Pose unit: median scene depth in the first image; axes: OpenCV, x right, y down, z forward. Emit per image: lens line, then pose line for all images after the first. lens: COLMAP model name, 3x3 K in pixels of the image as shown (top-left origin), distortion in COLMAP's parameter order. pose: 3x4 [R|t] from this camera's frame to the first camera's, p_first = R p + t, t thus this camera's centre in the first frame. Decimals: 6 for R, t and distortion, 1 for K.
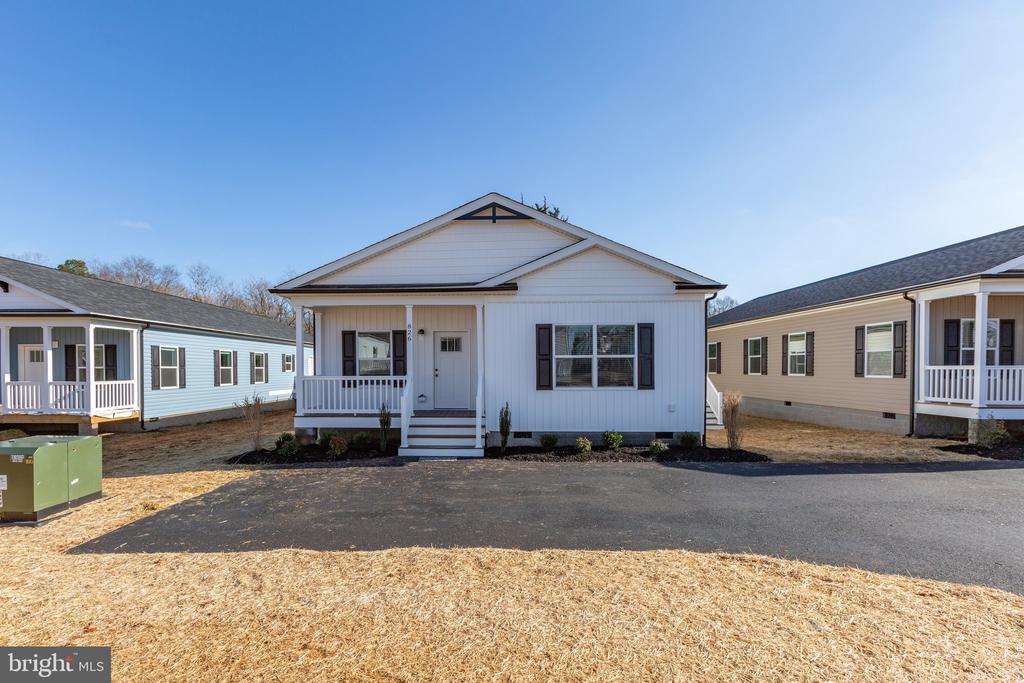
lens RADIAL K [[462.5, 0, 466.6], [0, 462.5, 376.0], [0, 0, 1]] dist [-0.001473, -0.000019]
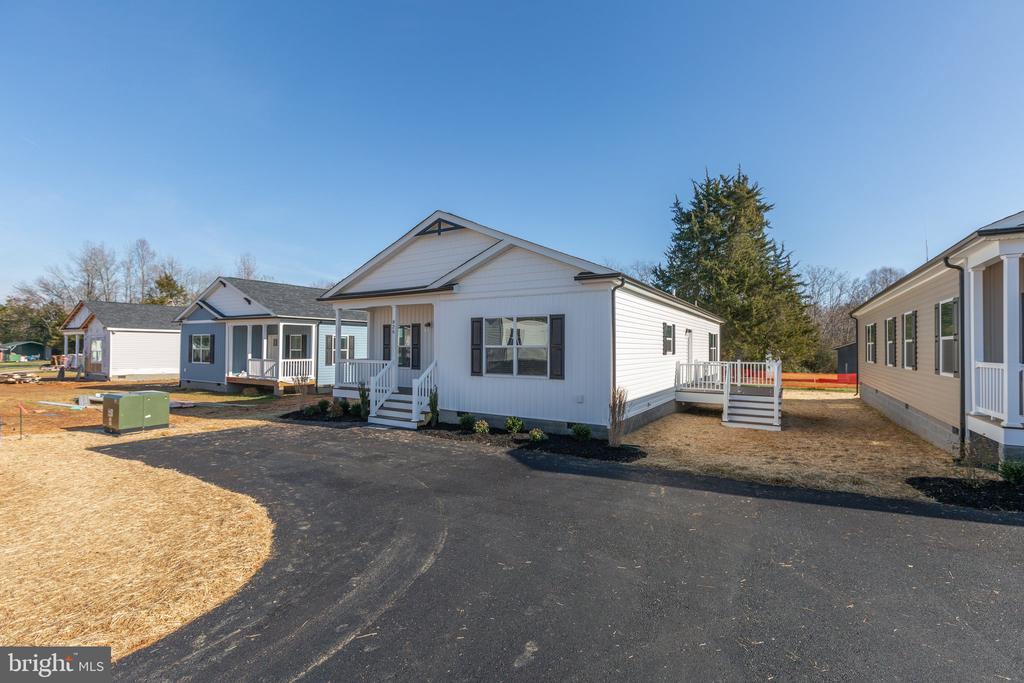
lens RADIAL K [[447.6, 0, 512.0], [0, 447.6, 341.5], [0, 0, 1]] dist [0.000749, 0.000097]
pose [[0.873366, -0.000152, -0.487065, 0.738948], [-0.013872, 0.999587, -0.025187, -0.026138], [0.486868, 0.028754, 0.873002, 0.079149]]
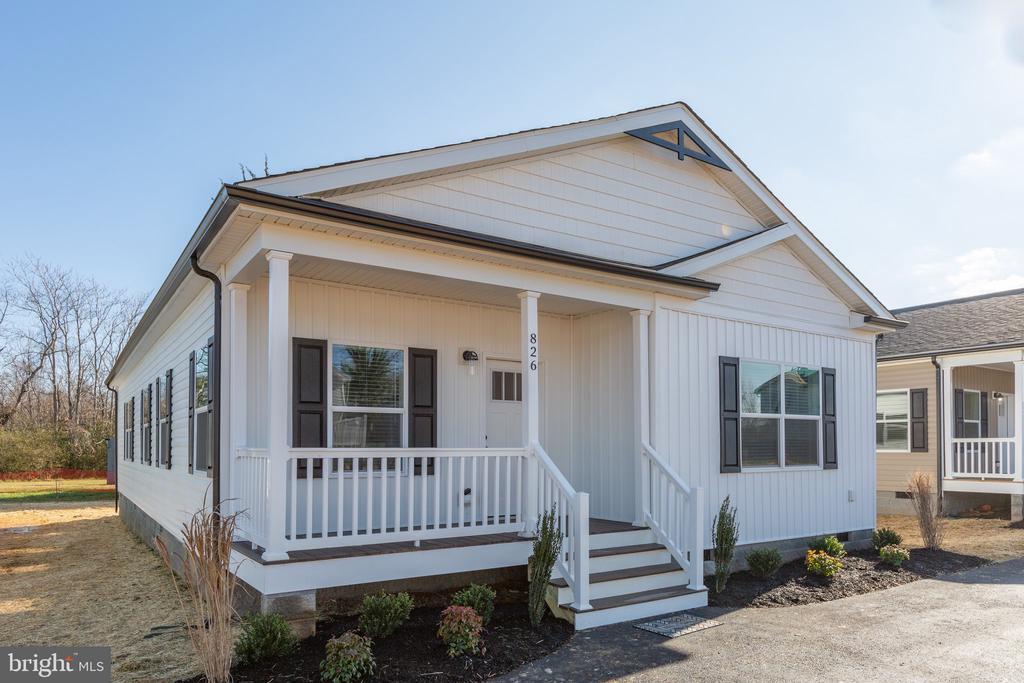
lens RADIAL K [[675.9, 0, 514.6], [0, 675.9, 430.3], [0, 0, 1]] dist [0.000795, -0.002358]
pose [[0.803299, 0.017867, 0.595308, -0.513544], [0.006728, 0.999214, -0.039068, 0.008432], [-0.595538, 0.035388, 0.802547, 0.465737]]
